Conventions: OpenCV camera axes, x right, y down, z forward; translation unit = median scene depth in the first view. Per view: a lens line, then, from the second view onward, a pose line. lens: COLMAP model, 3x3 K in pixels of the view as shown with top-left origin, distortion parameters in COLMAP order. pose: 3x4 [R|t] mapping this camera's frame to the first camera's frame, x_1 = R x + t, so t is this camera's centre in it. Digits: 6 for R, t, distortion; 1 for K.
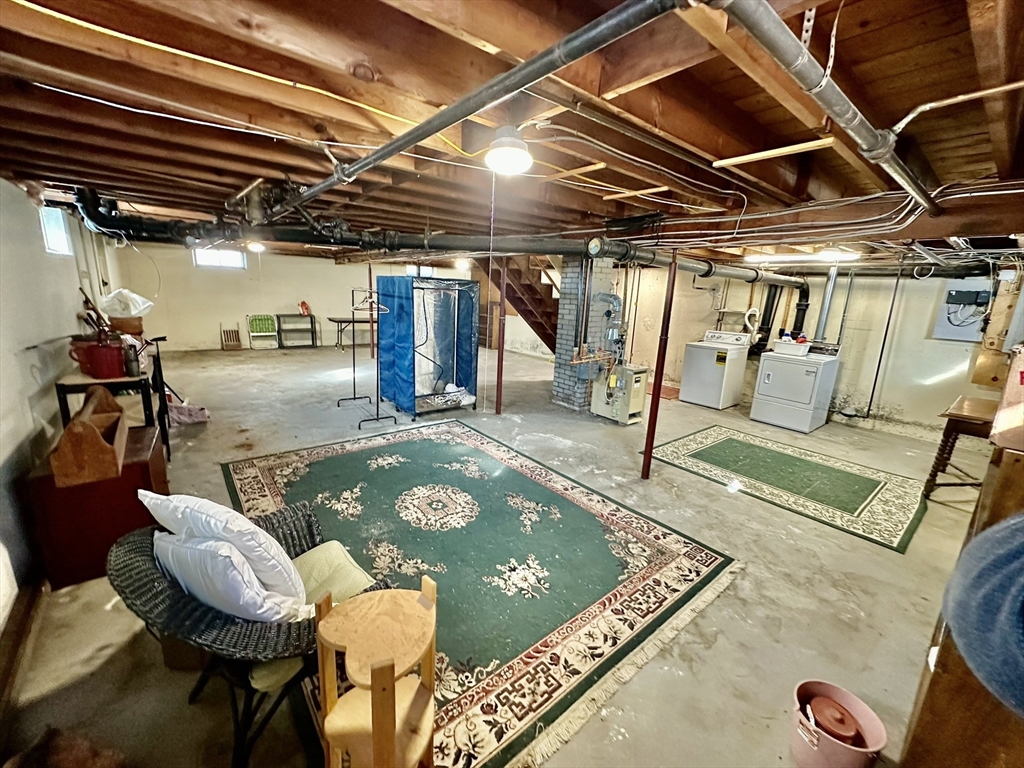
lens RADIAL K [[410.1, 0, 515.6], [0, 410.1, 380.4], [0, 0, 1]] dist [-0.003524, 0.000984]
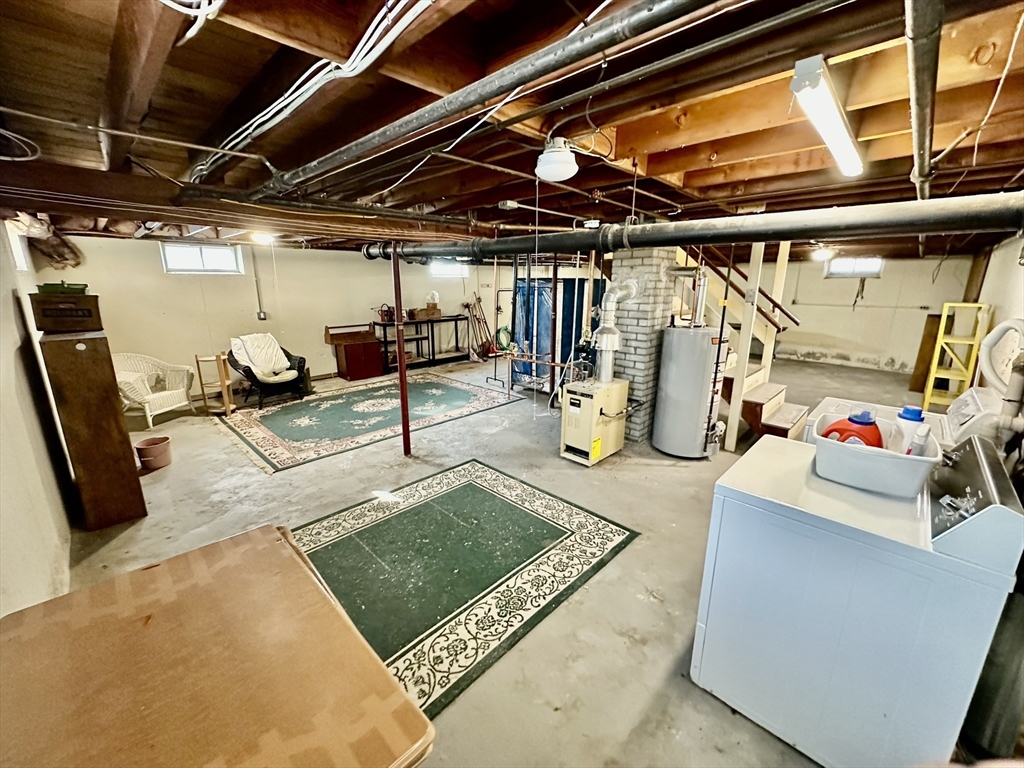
lens RADIAL K [[410.1, 0, 512.7], [0, 410.1, 381.3], [0, 0, 1]] dist [-0.003524, 0.000984]
pose [[0.120313, 0.189090, -0.974561, 1.092213], [-0.215046, 0.963347, 0.160366, -0.145565], [0.969165, 0.190281, 0.156566, 0.847331]]
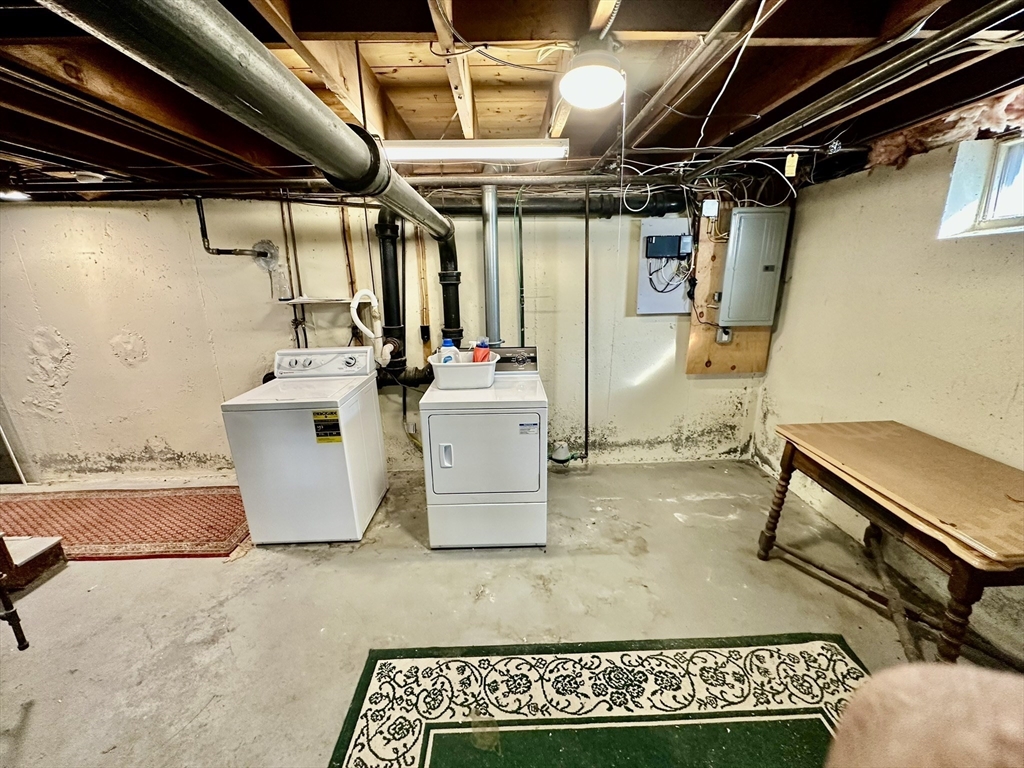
lens RADIAL K [[410.1, 0, 512.2], [0, 410.1, 381.9], [0, 0, 1]] dist [-0.003524, 0.000984]
pose [[0.610084, -0.257305, 0.749394, 0.426034], [0.216496, 0.963945, 0.154722, -0.152198], [-0.762185, 0.067847, 0.643794, 0.793983]]
